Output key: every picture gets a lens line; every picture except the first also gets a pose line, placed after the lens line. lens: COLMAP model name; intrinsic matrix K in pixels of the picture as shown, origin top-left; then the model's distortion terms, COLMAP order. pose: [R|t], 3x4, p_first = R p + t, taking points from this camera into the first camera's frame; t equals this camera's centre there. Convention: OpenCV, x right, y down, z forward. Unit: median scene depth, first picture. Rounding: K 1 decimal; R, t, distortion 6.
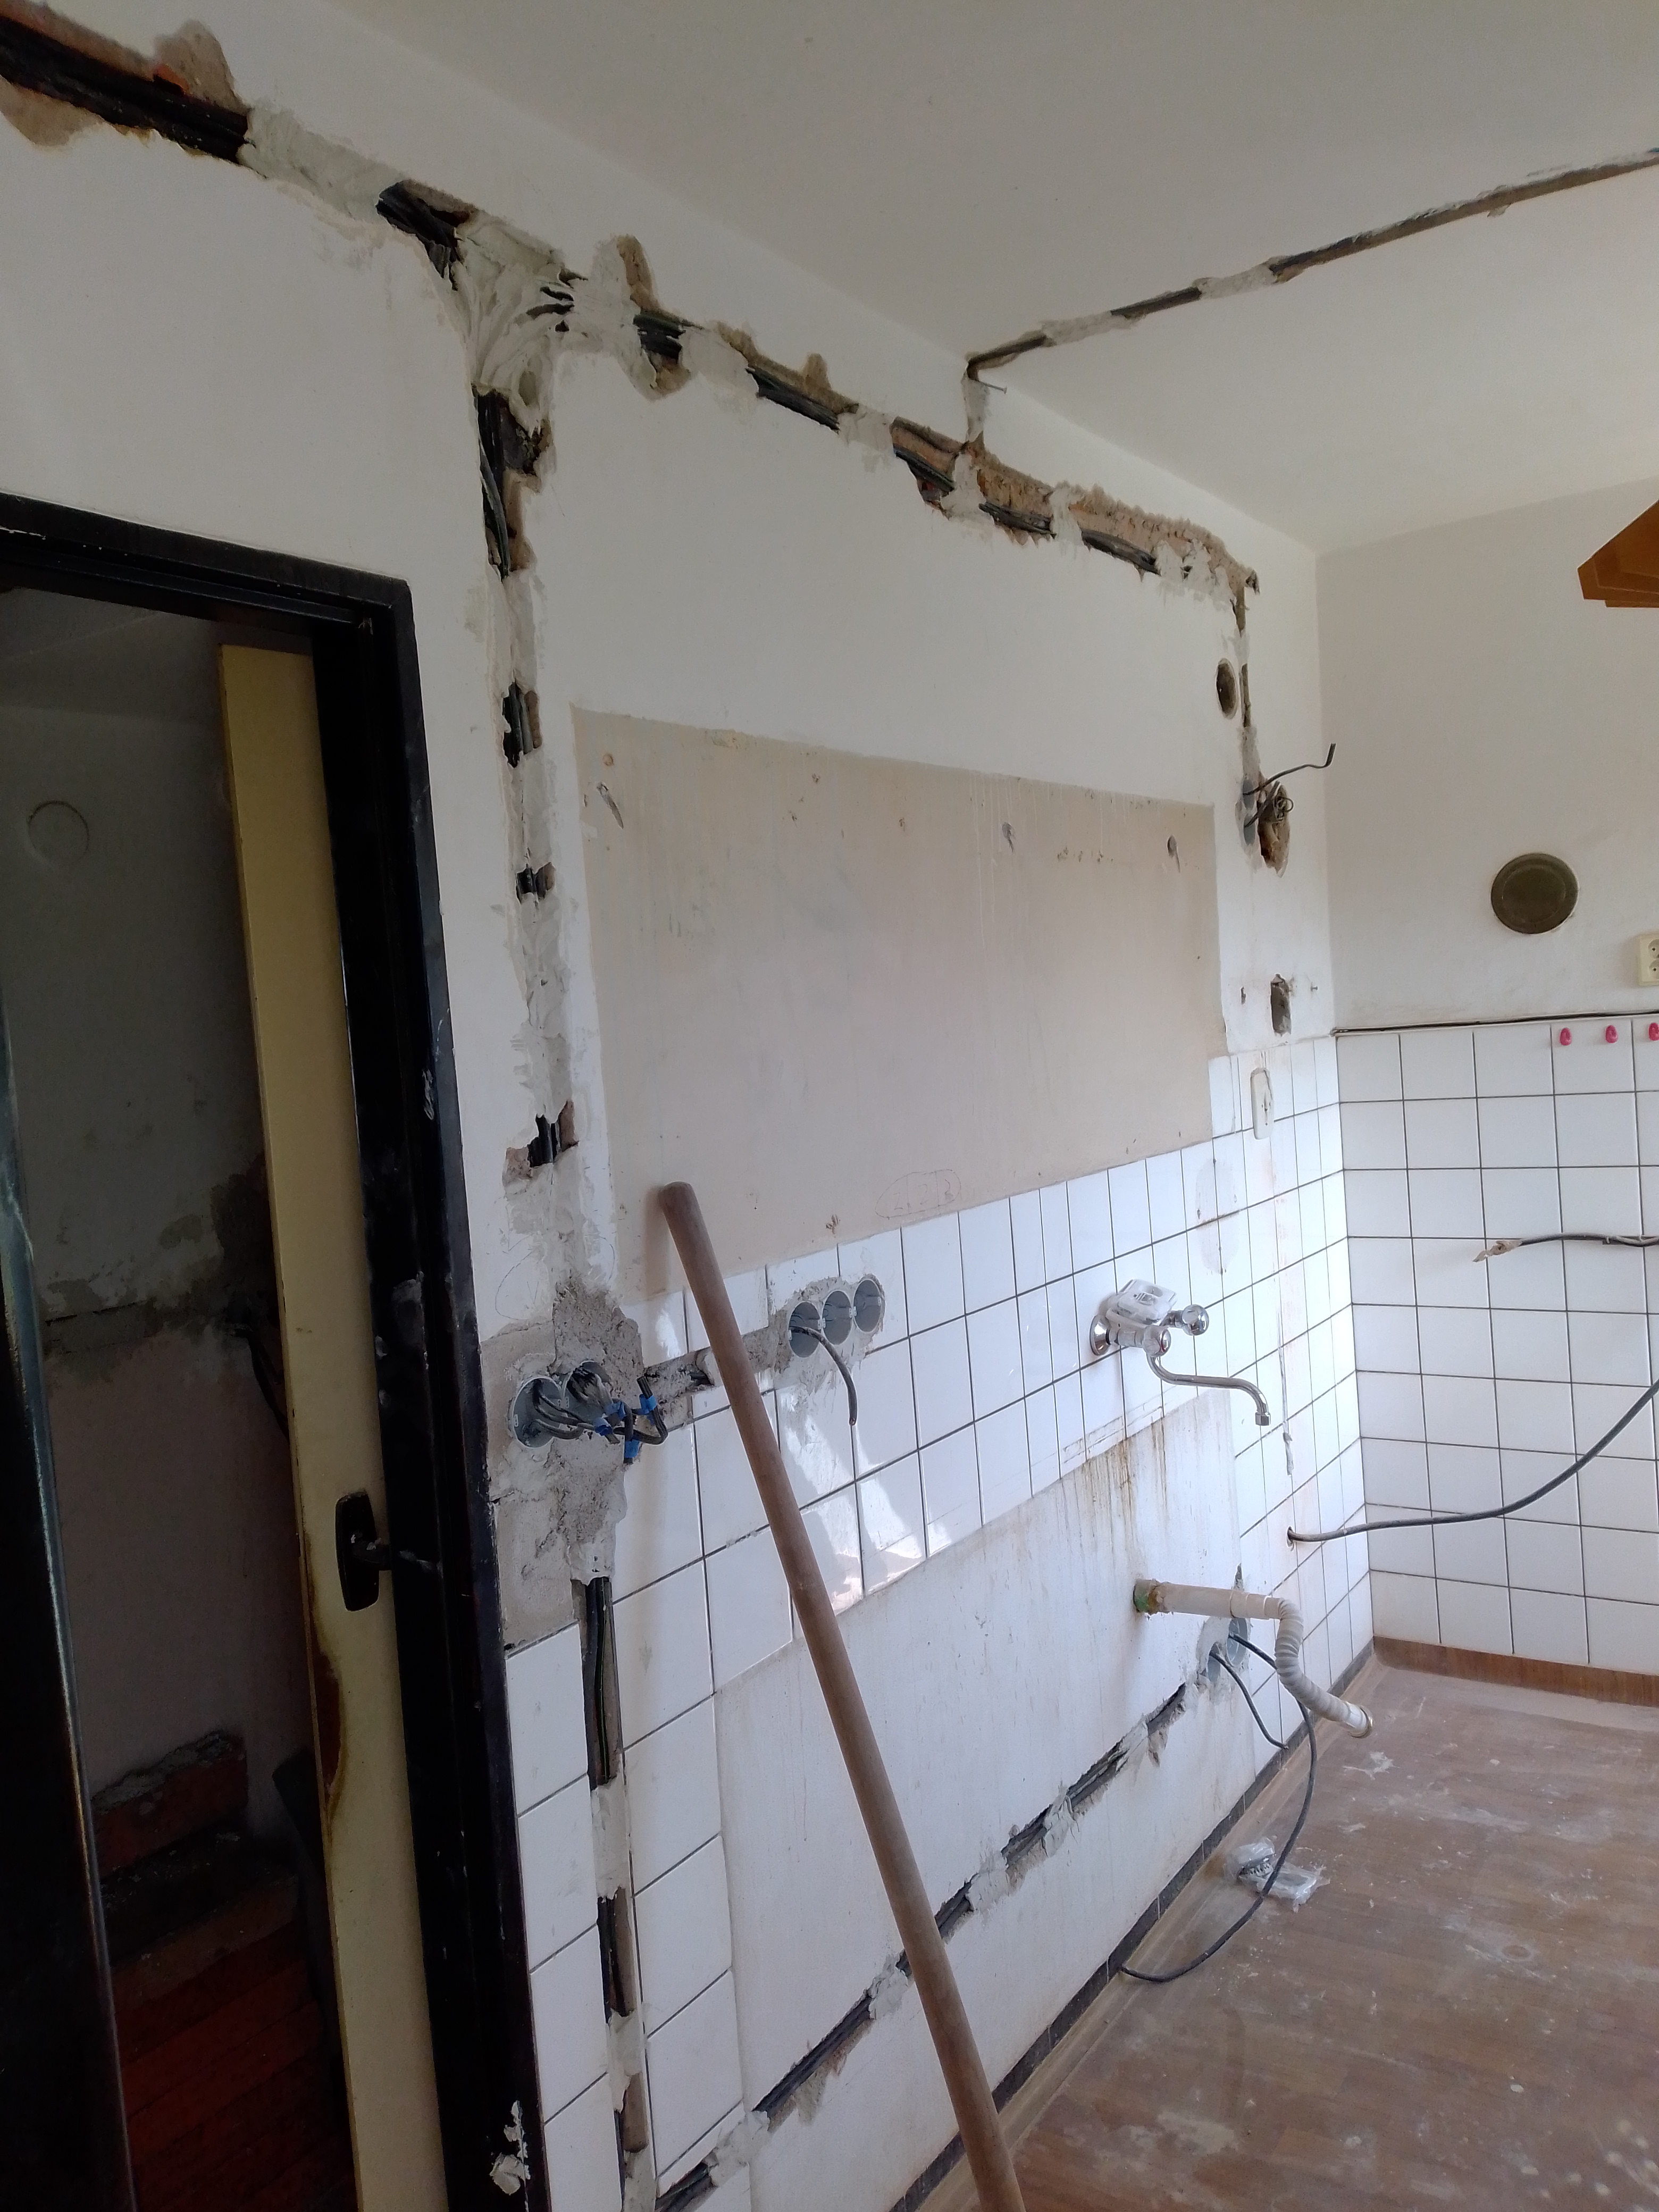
lens RADIAL K [[1646.4, 0, 829.5], [0, 1646.4, 1106.0], [0, 0, 1]] dist [0.133294, -0.208828]
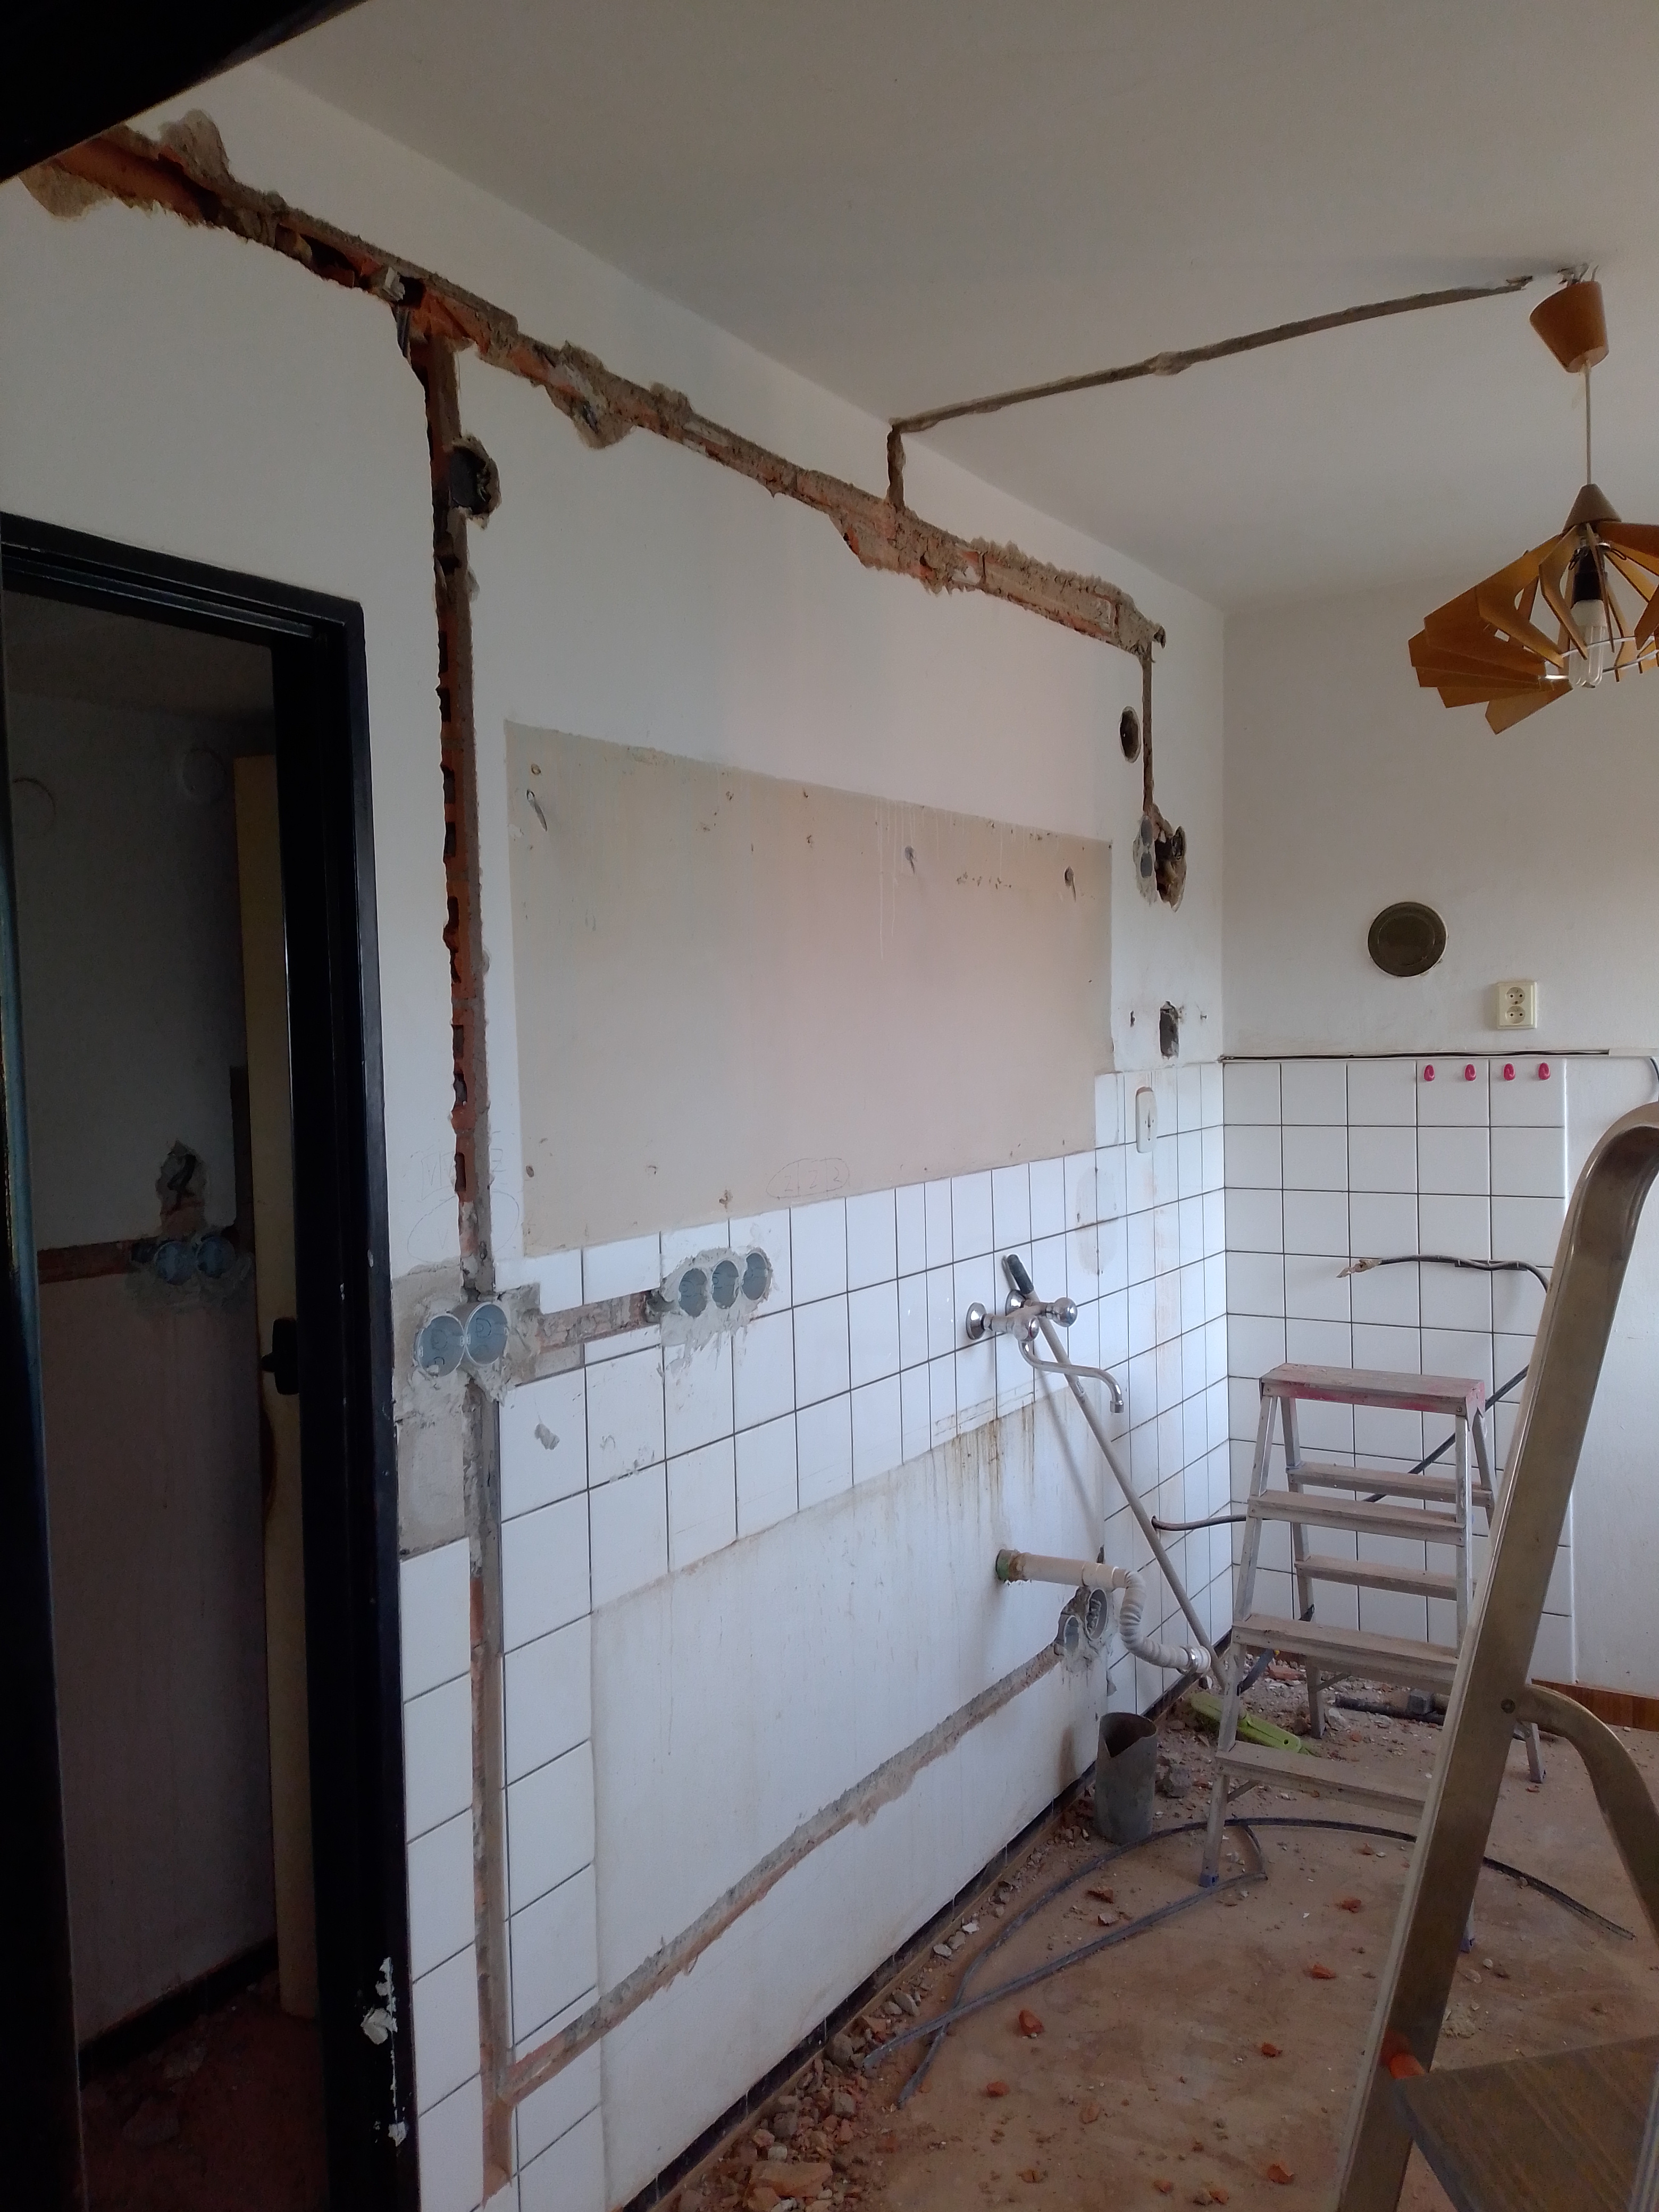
lens RADIAL K [[1646.4, 0, 829.5], [0, 1646.4, 1106.0], [0, 0, 1]] dist [0.133294, -0.208828]
pose [[0.998262, 0.049847, 0.031436, 0.040922], [-0.049534, 0.998716, -0.010652, 0.021201], [-0.031927, 0.009076, 0.999449, -0.126768]]
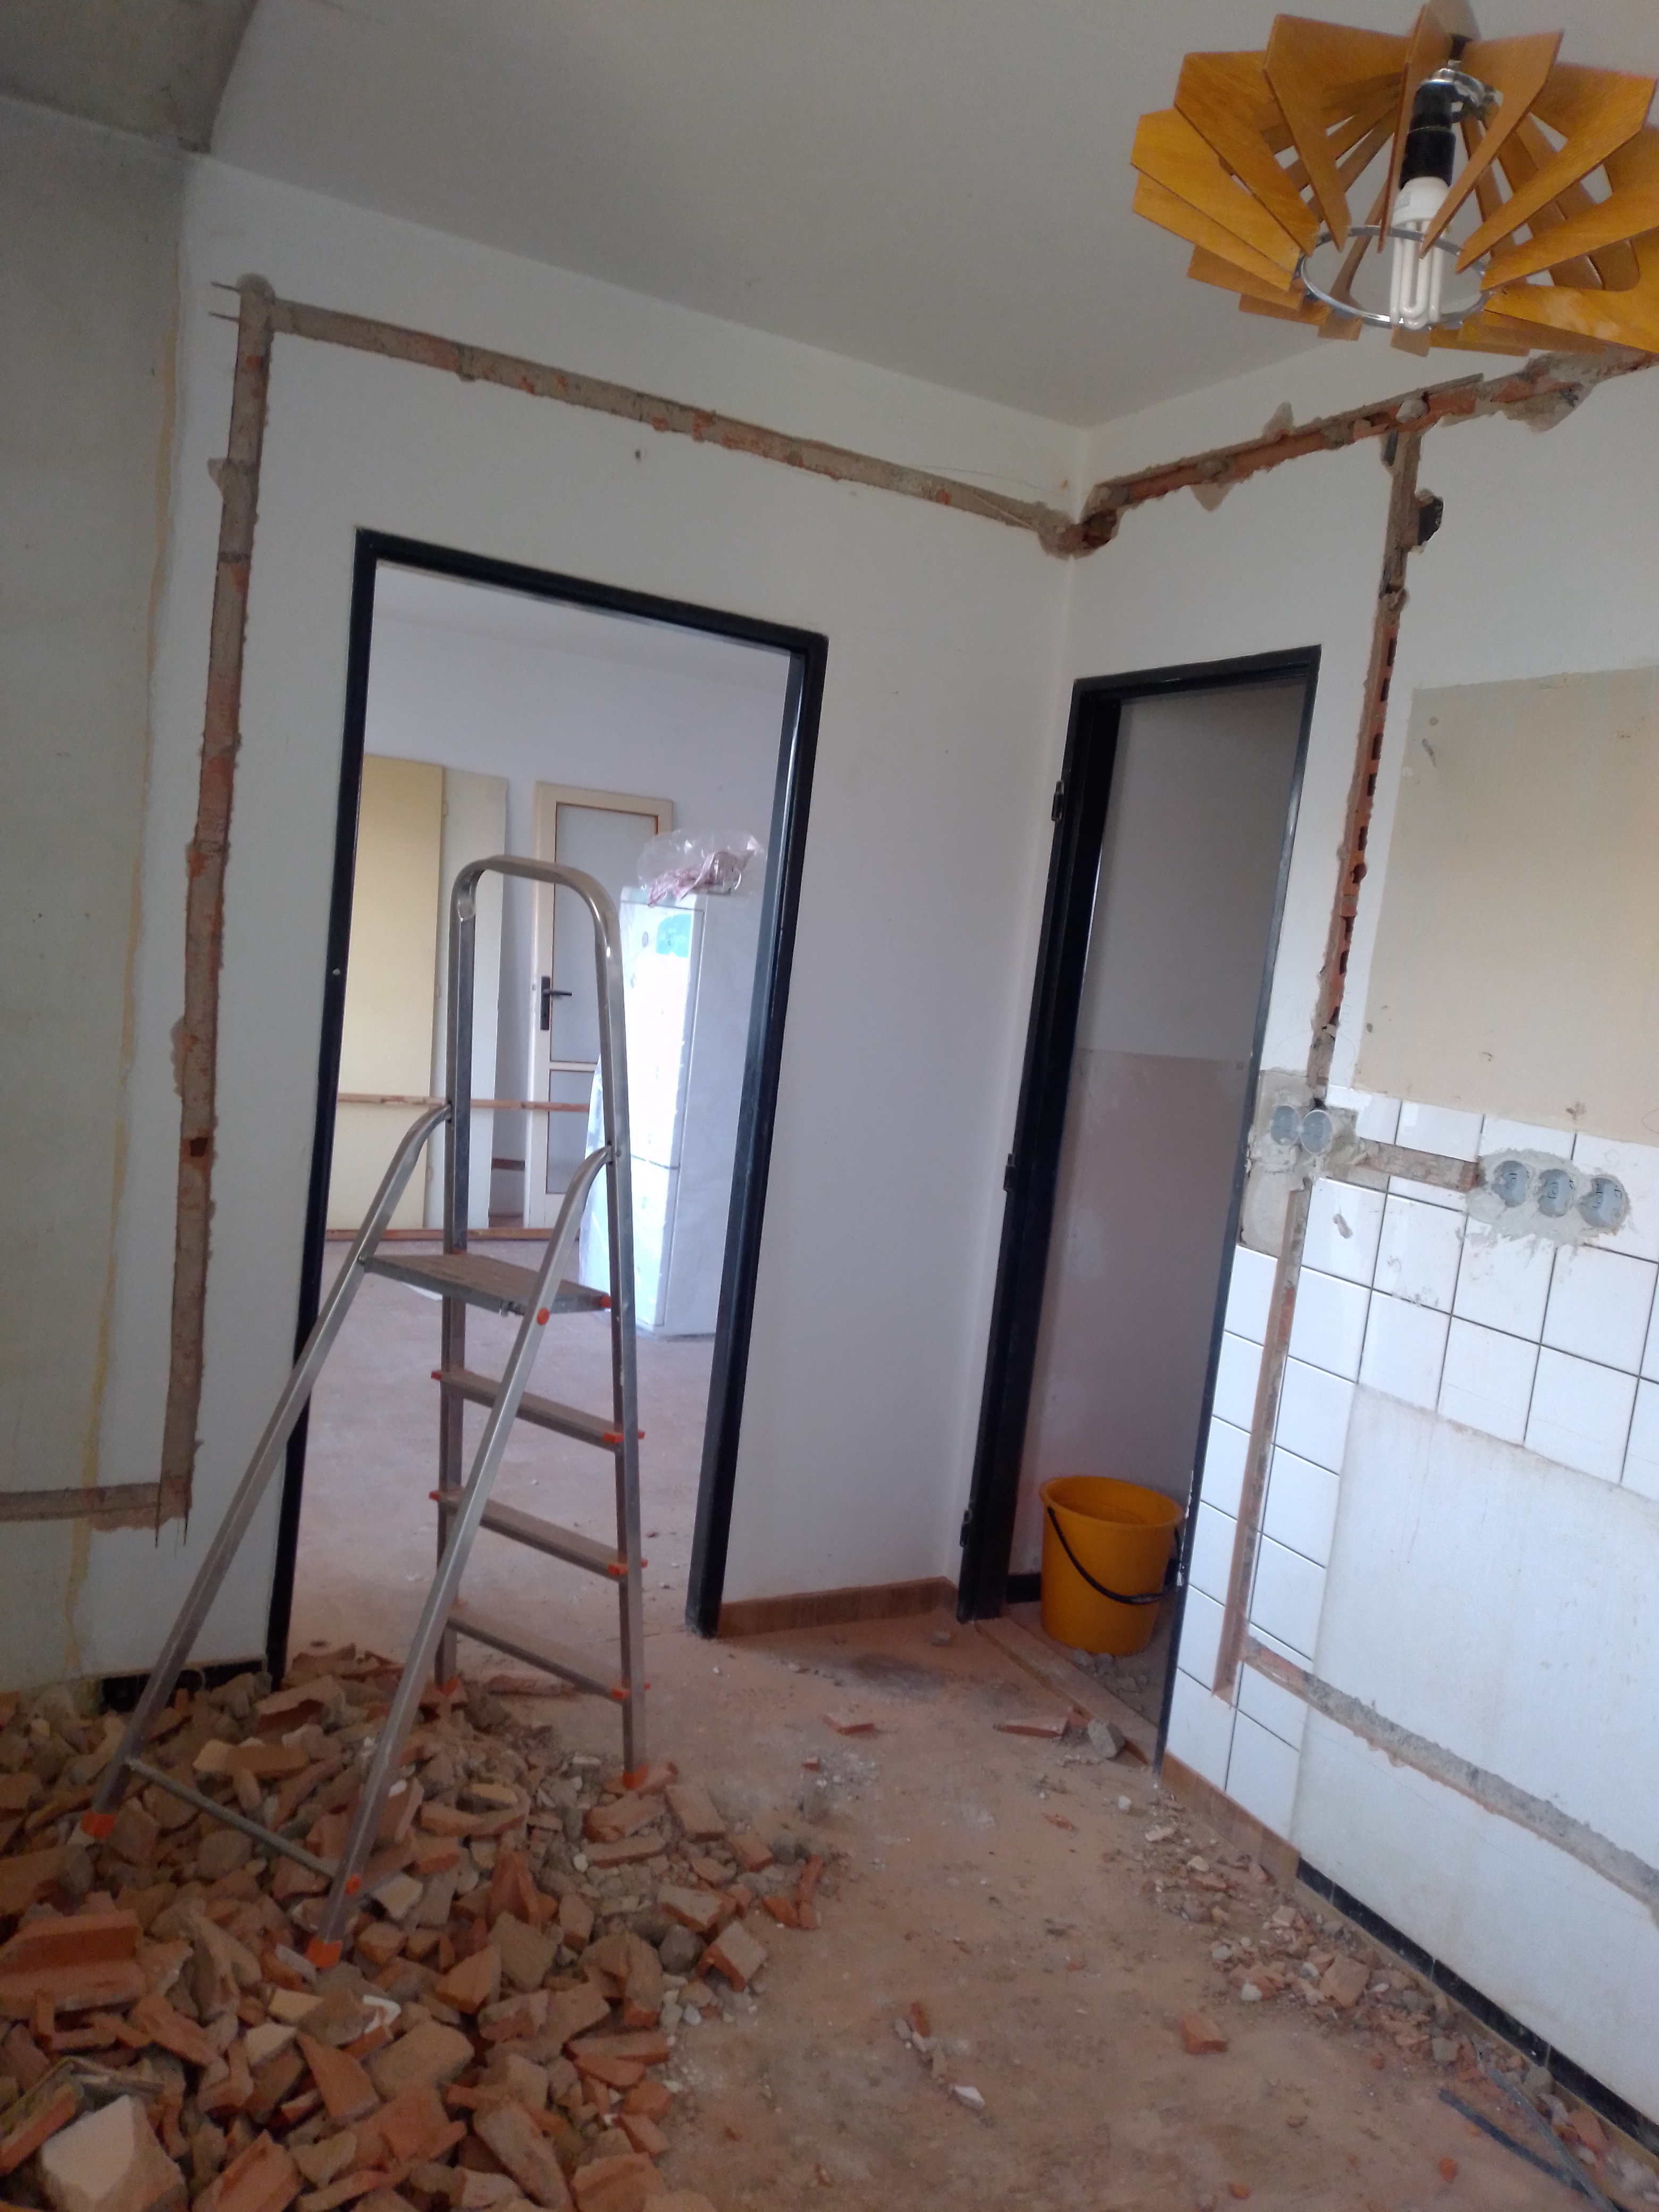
lens RADIAL K [[1646.4, 0, 829.5], [0, 1646.4, 1106.0], [0, 0, 1]] dist [0.133294, -0.208828]
pose [[-0.481486, 0.116706, -0.868649, 1.454538], [-0.125840, 0.971621, 0.200293, -0.110369], [0.867373, 0.205749, -0.453136, 1.300444]]
